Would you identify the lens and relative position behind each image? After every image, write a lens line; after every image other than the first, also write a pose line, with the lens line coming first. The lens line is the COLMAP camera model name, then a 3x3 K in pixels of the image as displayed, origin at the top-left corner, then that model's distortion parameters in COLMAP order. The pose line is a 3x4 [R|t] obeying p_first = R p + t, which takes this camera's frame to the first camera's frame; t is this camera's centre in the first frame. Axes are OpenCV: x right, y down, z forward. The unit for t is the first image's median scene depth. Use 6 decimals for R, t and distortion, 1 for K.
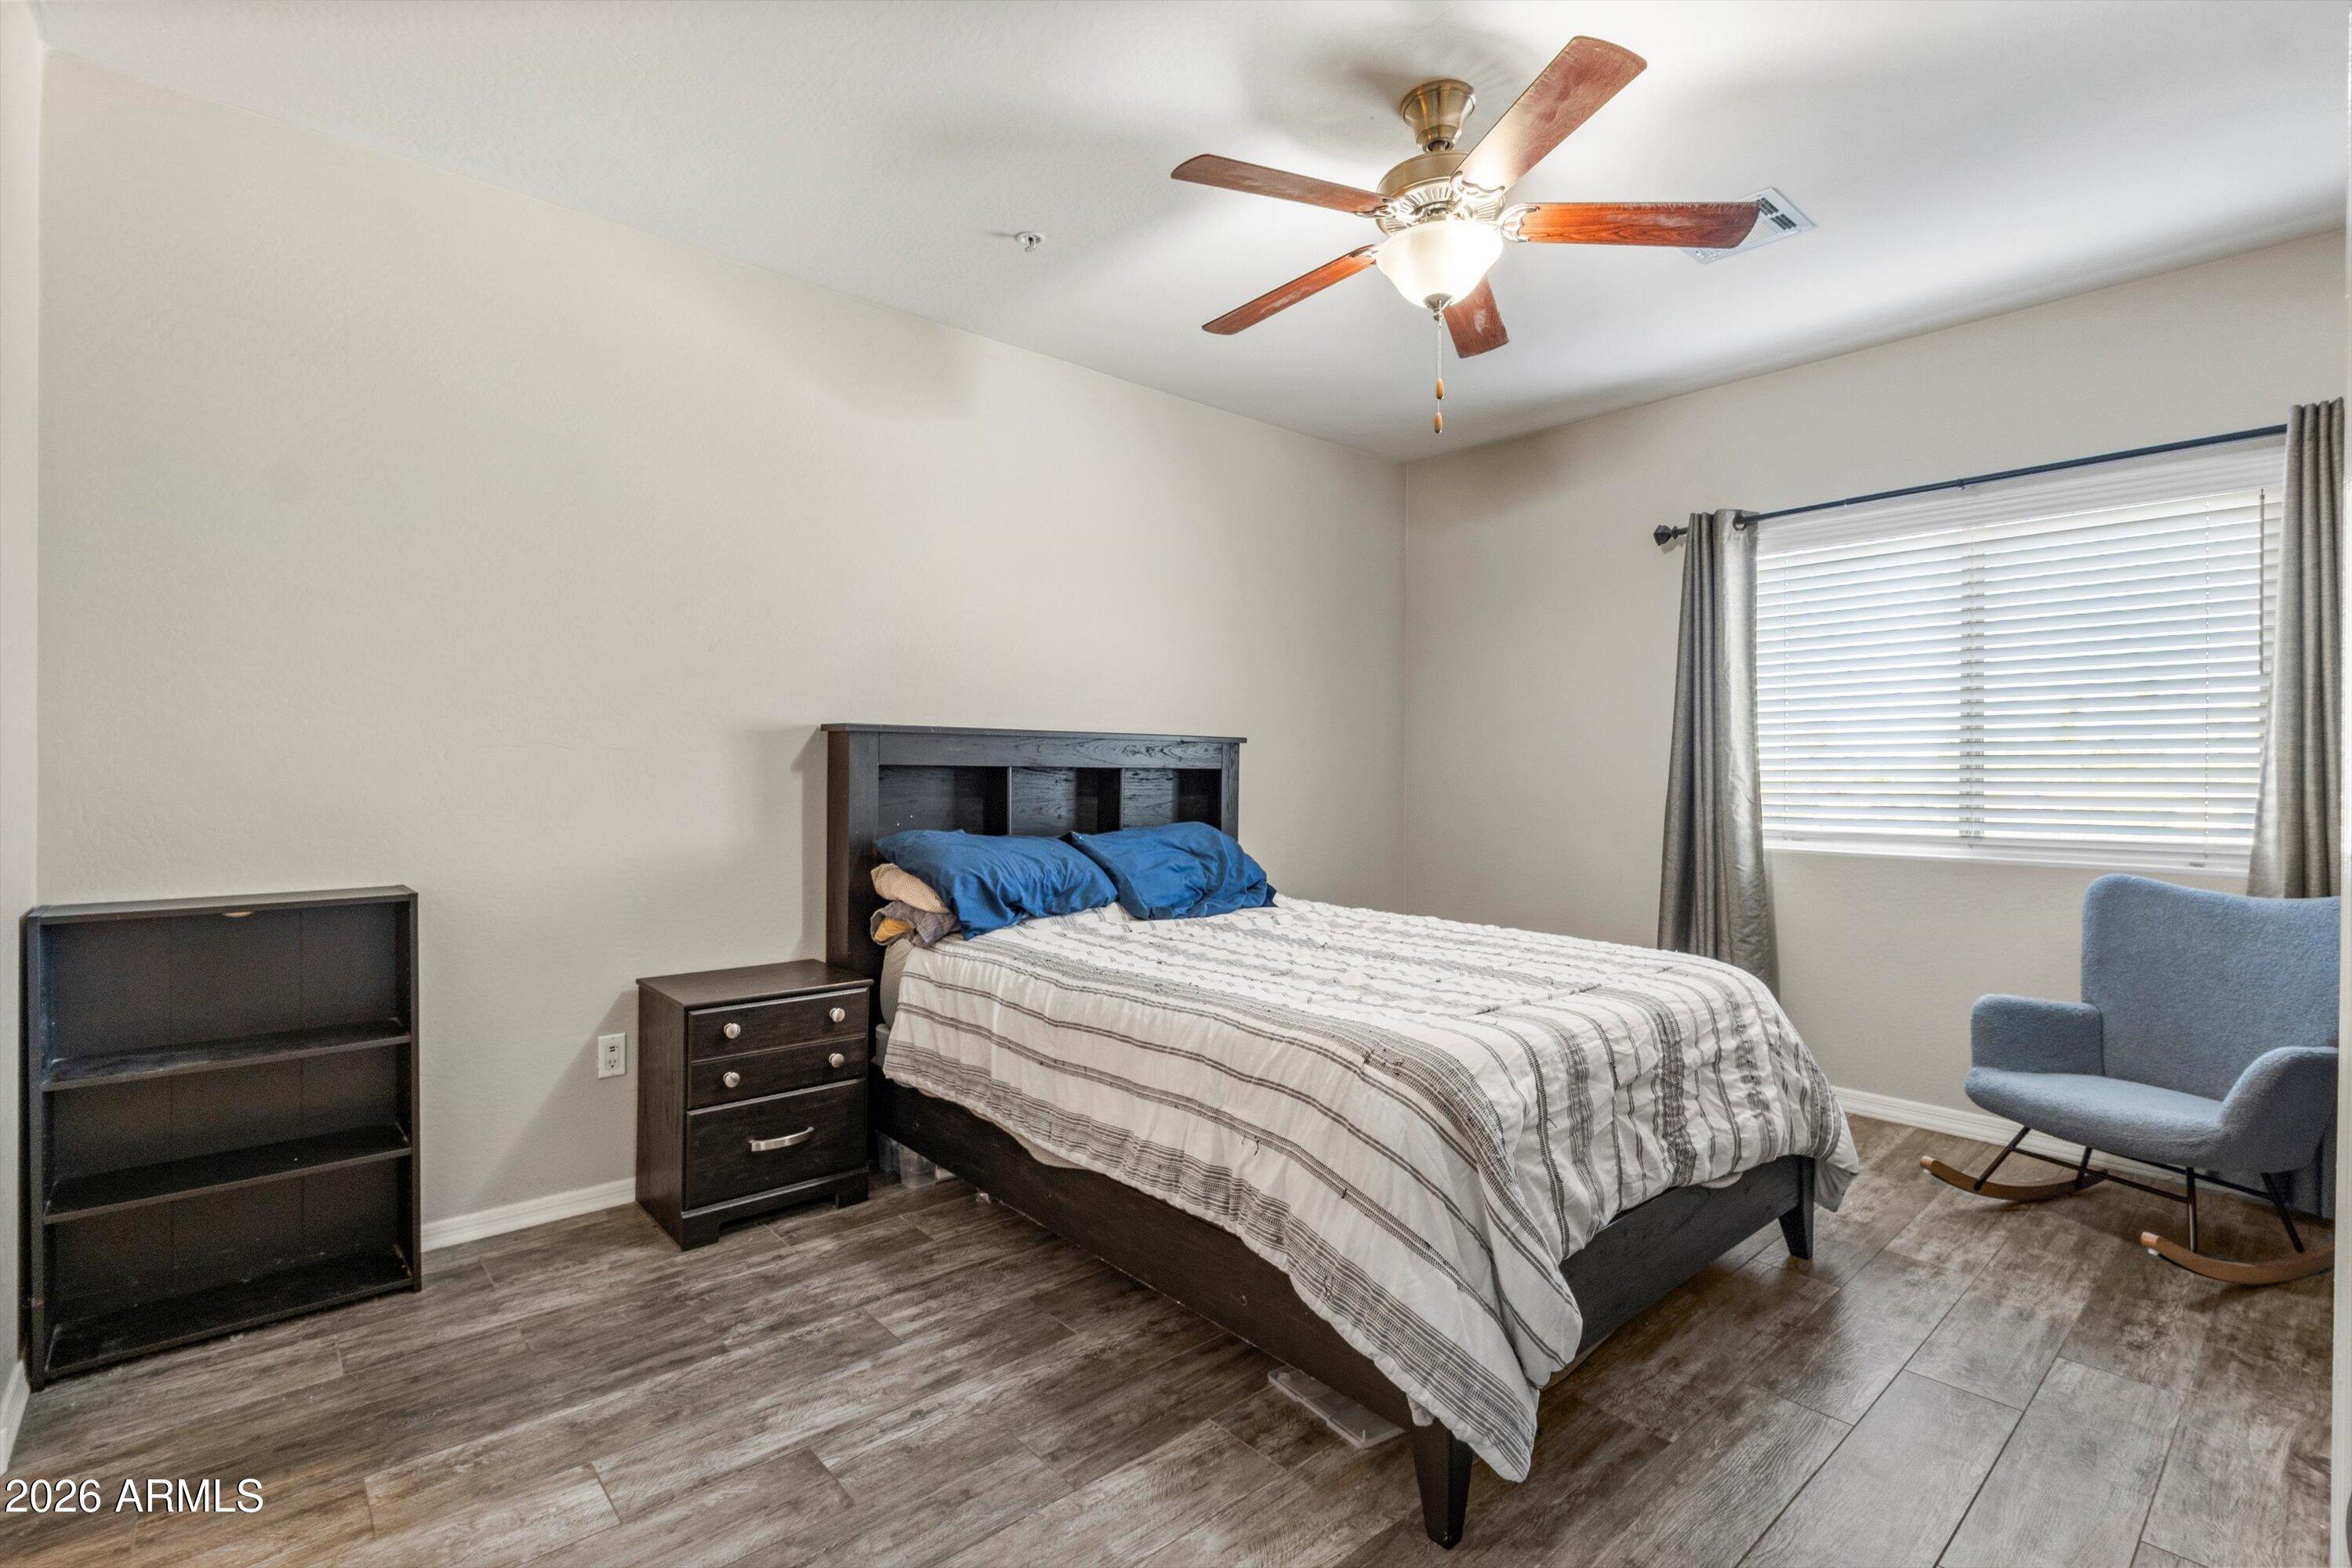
lens RADIAL K [[1091.9, 0, 1163.0], [0, 1091.9, 769.6], [0, 0, 1]] dist [-0.008164, 0.000655]
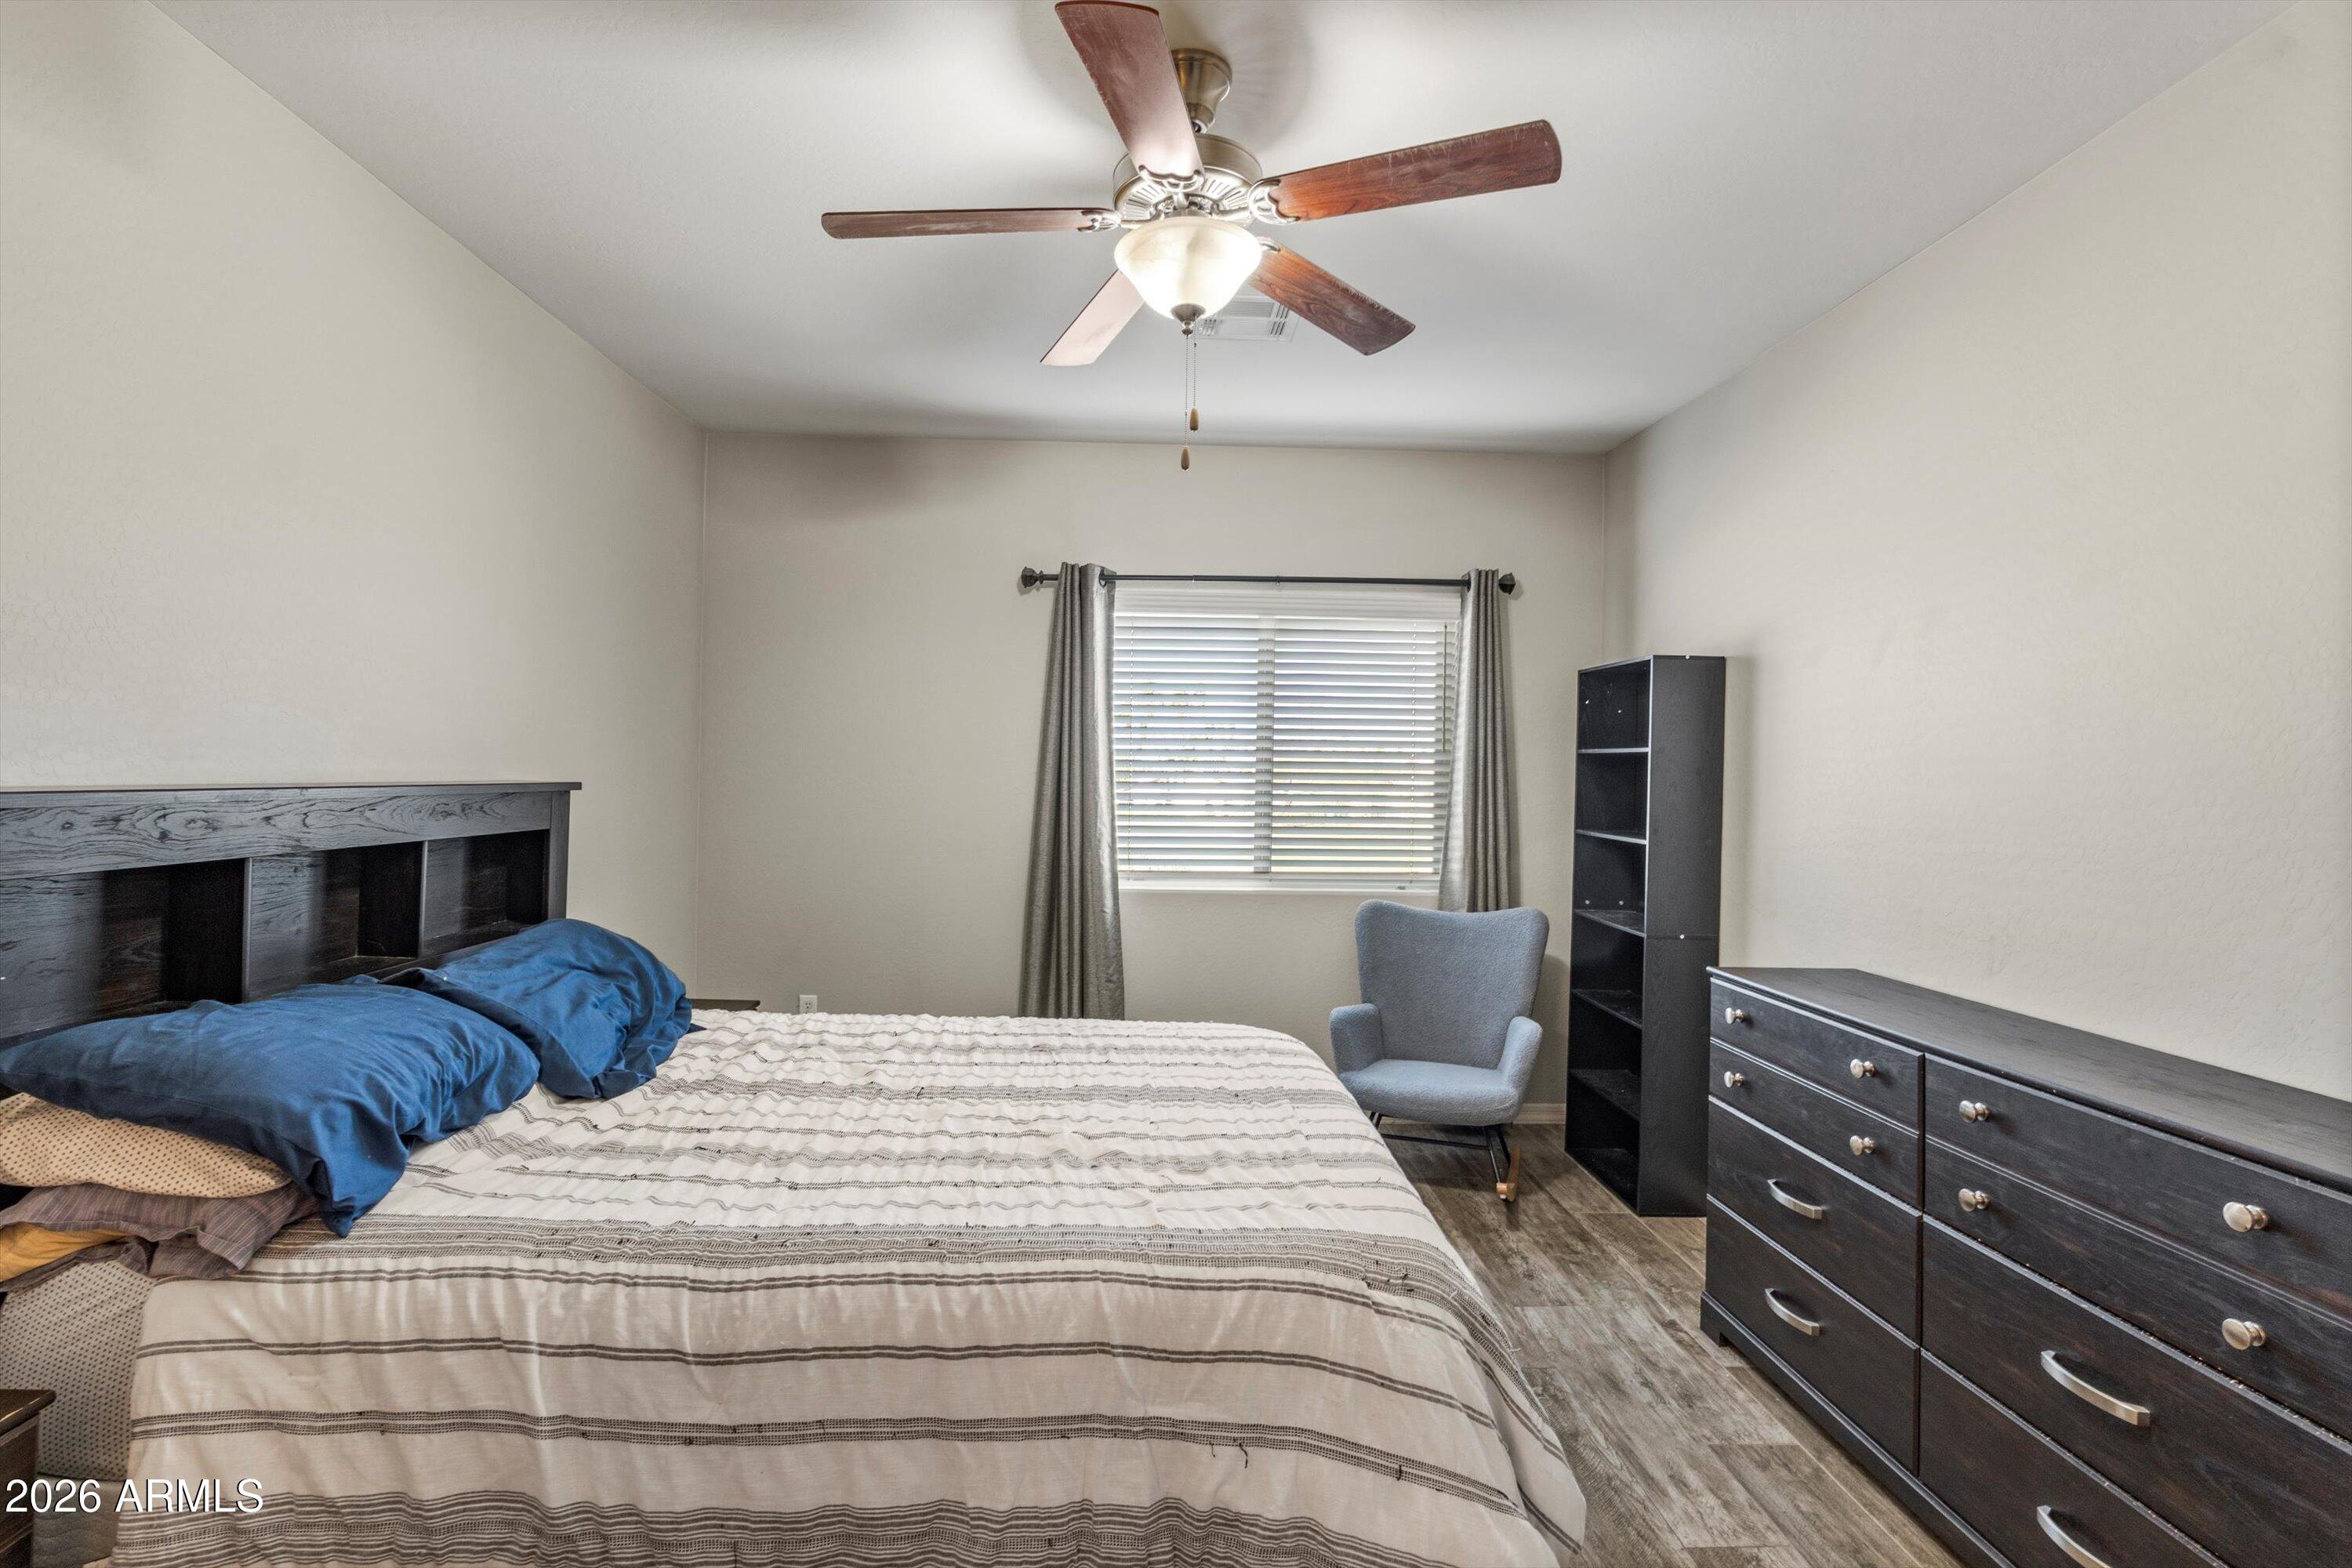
lens RADIAL K [[1091.9, 0, 1163.0], [0, 1091.9, 769.6], [0, 0, 1]] dist [-0.008164, 0.000655]
pose [[0.634524, 0.007811, 0.772864, -0.326157], [-0.015965, 0.999868, 0.003003, -0.065470], [-0.772739, -0.014244, 0.634565, 0.392572]]
